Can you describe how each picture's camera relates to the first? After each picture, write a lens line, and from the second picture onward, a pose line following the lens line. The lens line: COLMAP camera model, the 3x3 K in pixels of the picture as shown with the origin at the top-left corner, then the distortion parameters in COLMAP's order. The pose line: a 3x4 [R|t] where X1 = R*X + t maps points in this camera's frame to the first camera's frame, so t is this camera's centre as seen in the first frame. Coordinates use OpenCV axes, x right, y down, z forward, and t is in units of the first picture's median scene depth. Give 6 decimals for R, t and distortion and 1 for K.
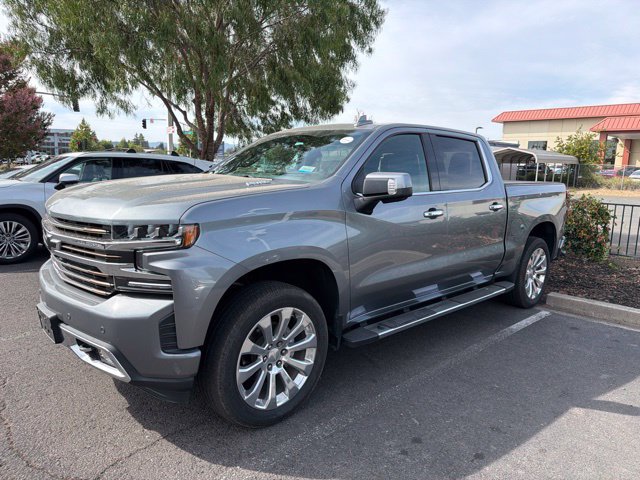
lens RADIAL K [[450.4, 0, 322.6], [0, 450.4, 237.8], [0, 0, 1]] dist [0.024932, -0.034803]
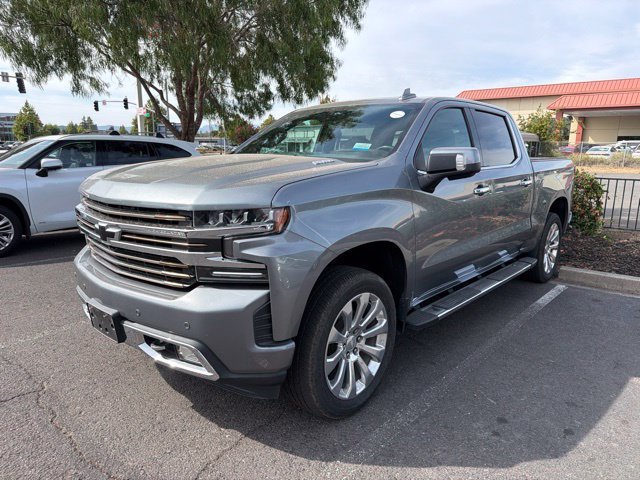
lens RADIAL K [[450.4, 0, 322.7], [0, 450.4, 243.2], [0, 0, 1]] dist [0.029175, -0.042508]
pose [[0.995828, -0.034441, 0.084506, -0.211609], [0.030148, 0.998214, 0.051565, -0.000806], [-0.086131, -0.048803, 0.995088, 0.058481]]
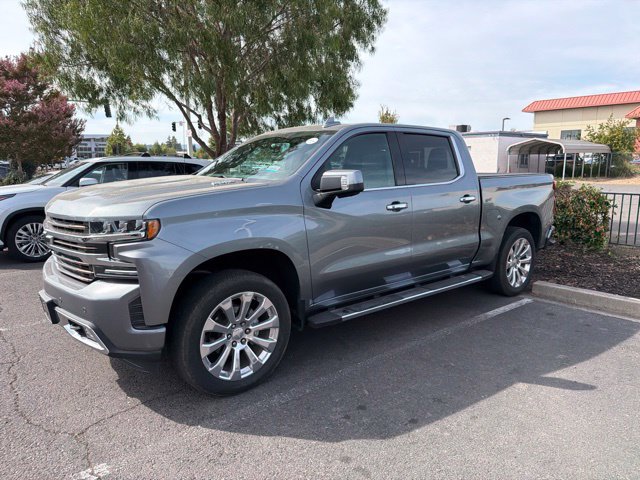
lens RADIAL K [[450.4, 0, 322.7], [0, 450.4, 243.2], [0, 0, 1]] dist [0.029175, -0.042508]
pose [[0.997430, -0.017611, -0.069446, 0.165468], [0.018864, 0.999670, 0.017433, 0.014028], [0.069116, -0.018698, 0.997433, -0.102881]]
